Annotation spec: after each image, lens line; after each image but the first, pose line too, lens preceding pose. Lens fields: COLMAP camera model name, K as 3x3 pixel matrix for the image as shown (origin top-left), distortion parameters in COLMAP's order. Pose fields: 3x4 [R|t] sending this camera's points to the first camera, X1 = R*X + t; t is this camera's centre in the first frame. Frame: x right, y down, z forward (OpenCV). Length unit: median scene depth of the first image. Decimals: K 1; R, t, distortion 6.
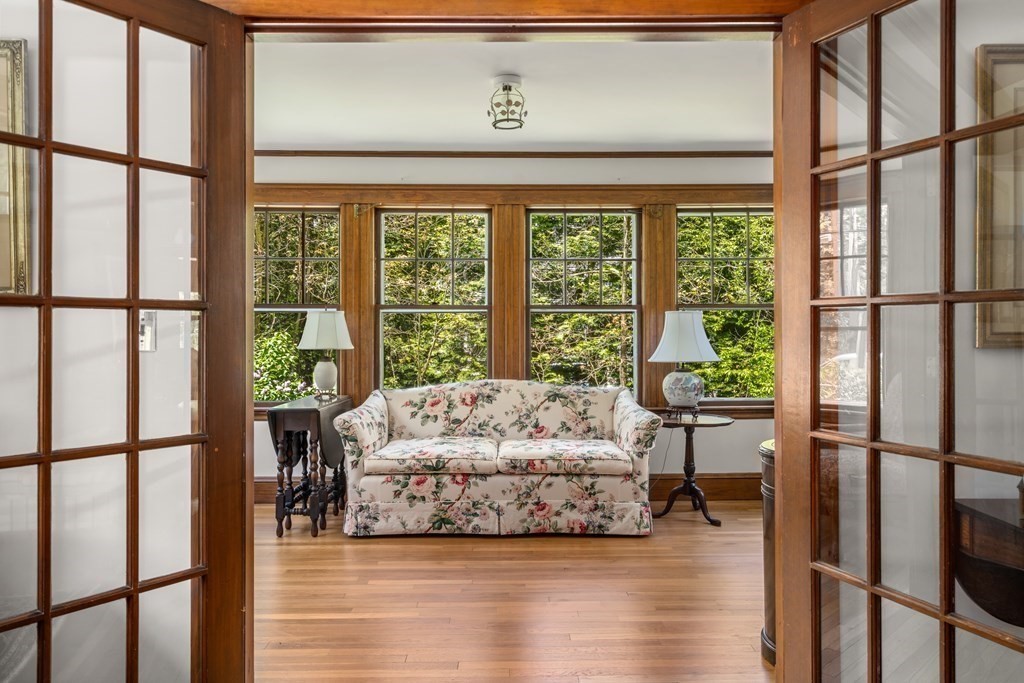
lens RADIAL K [[732.9, 0, 511.3], [0, 732.9, 337.6], [0, 0, 1]] dist [-0.002820, -0.001024]
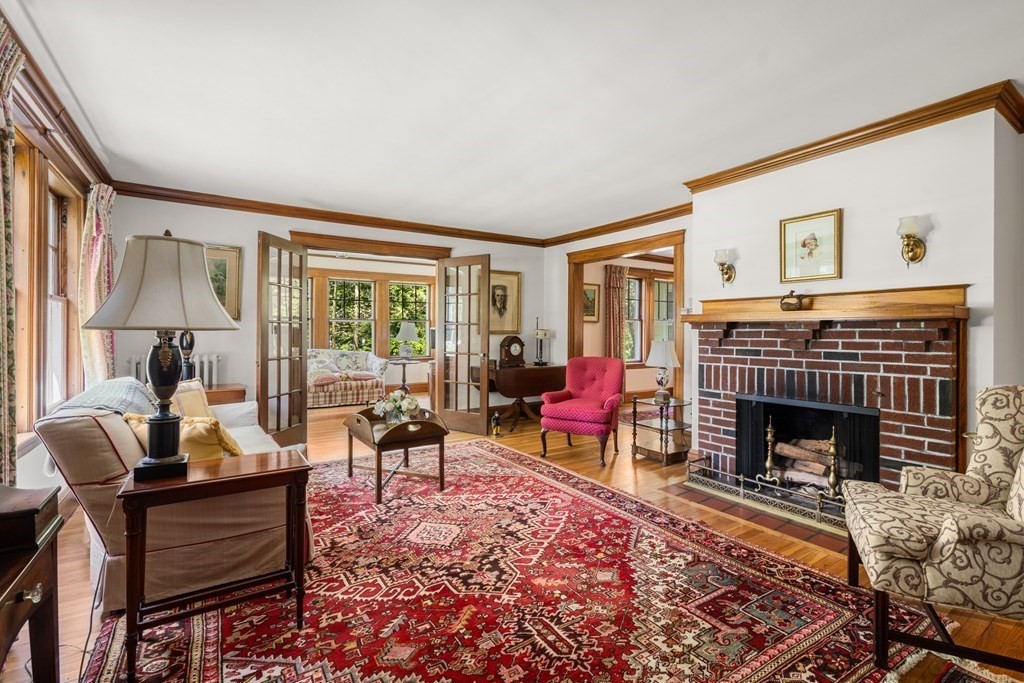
lens RADIAL K [[462.7, 0, 512.7], [0, 462.7, 334.6], [0, 0, 1]] dist [-0.000854, -0.000004]
pose [[0.841848, 0.003714, 0.539702, -0.328670], [-0.004799, 0.999988, 0.000603, 0.006177], [-0.539693, -0.003098, 0.841856, -0.690321]]
